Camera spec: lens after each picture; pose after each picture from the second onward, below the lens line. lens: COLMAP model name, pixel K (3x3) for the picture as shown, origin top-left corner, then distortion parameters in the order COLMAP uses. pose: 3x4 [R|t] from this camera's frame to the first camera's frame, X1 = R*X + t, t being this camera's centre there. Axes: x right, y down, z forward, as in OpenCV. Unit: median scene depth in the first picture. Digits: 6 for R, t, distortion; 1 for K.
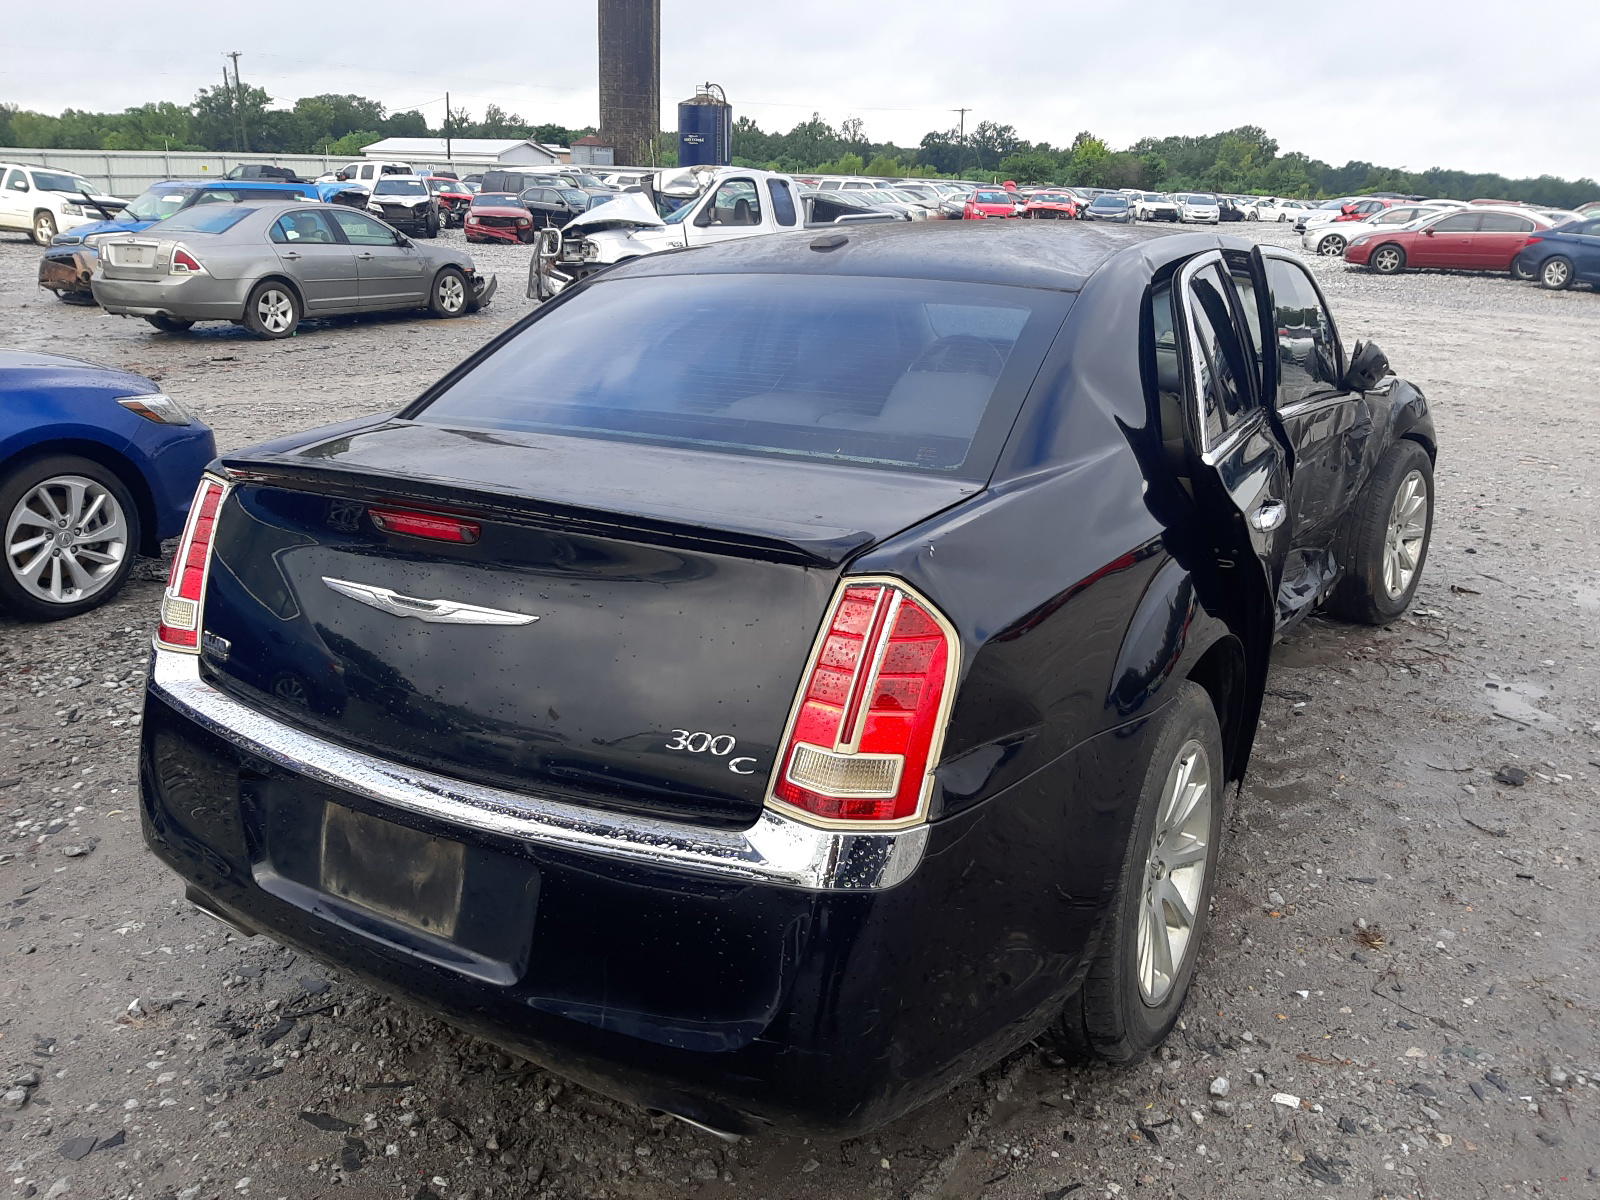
lens RADIAL K [[1210.9, 0, 805.6], [0, 1210.9, 606.1], [0, 0, 1]] dist [-0.006012, -0.013302]
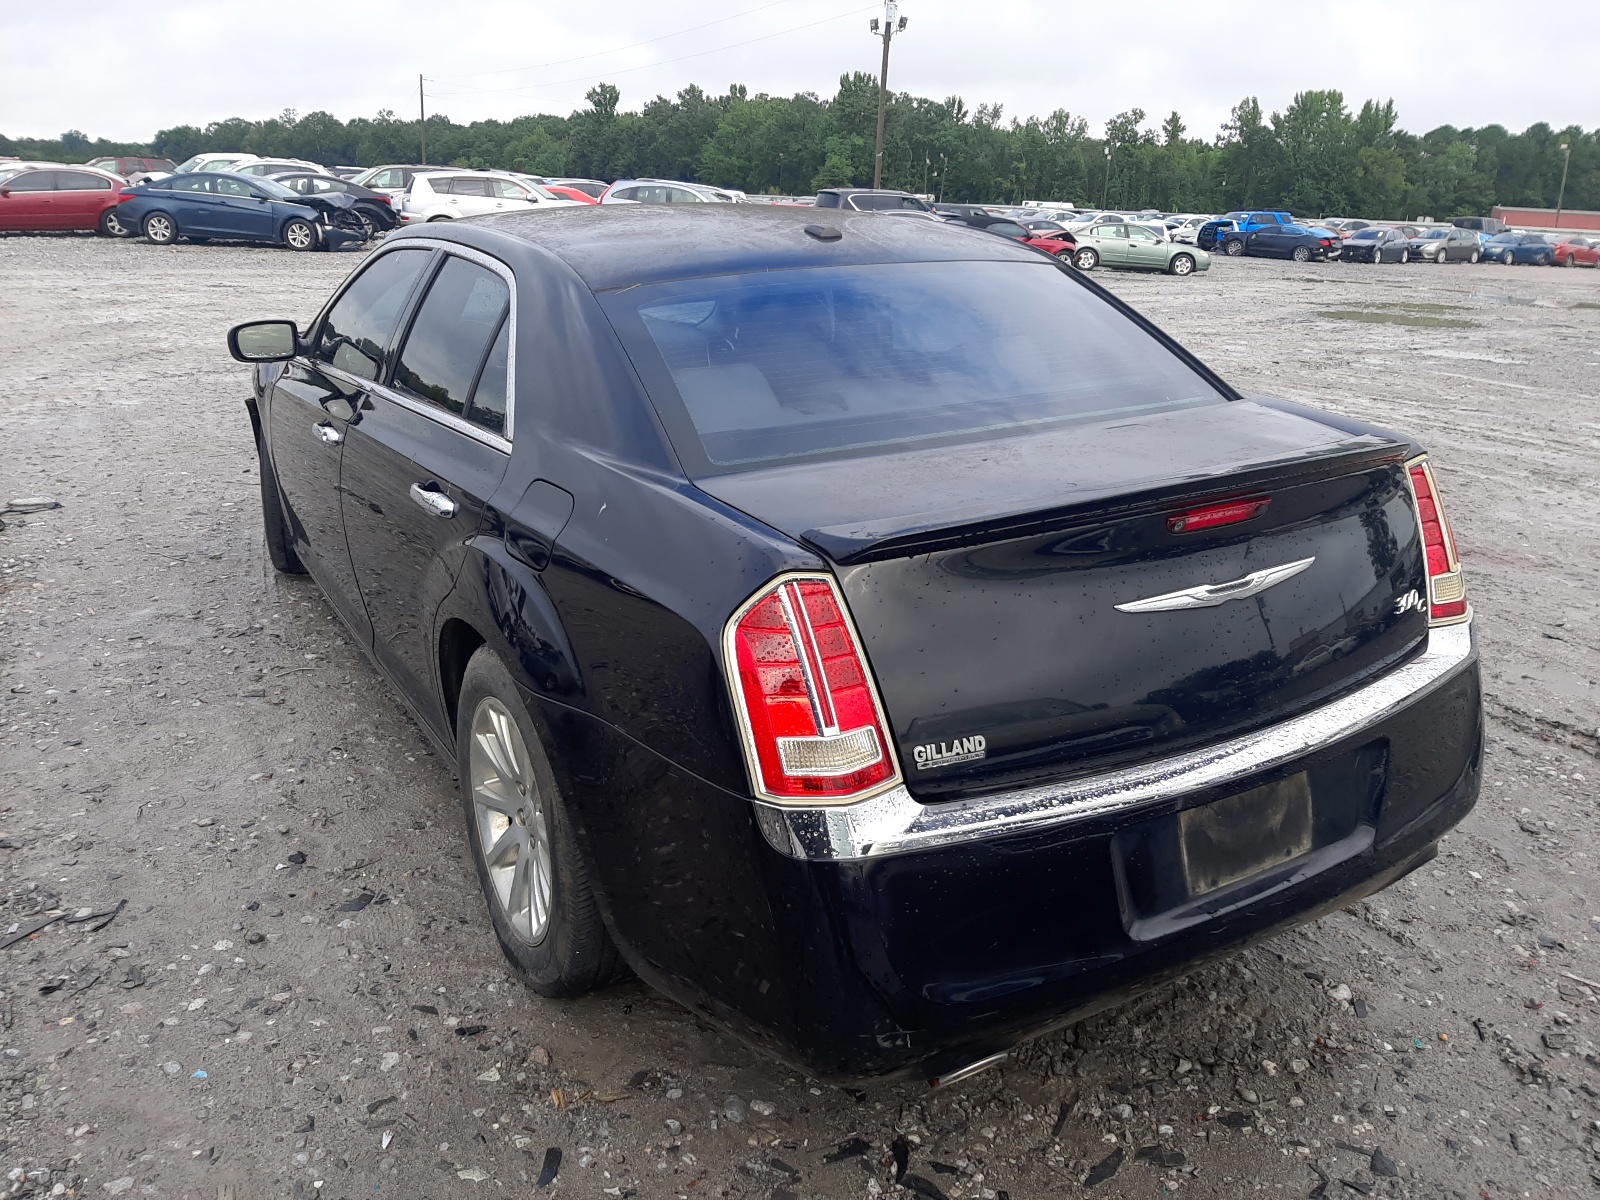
lens RADIAL K [[1210.9, 0, 809.0], [0, 1210.9, 596.5], [0, 0, 1]] dist [-0.006012, -0.013302]
pose [[0.502938, -0.296001, 0.812057, -1.048701], [0.275264, 0.945464, 0.174147, -0.215448], [-0.819319, 0.135945, 0.556988, 0.533822]]
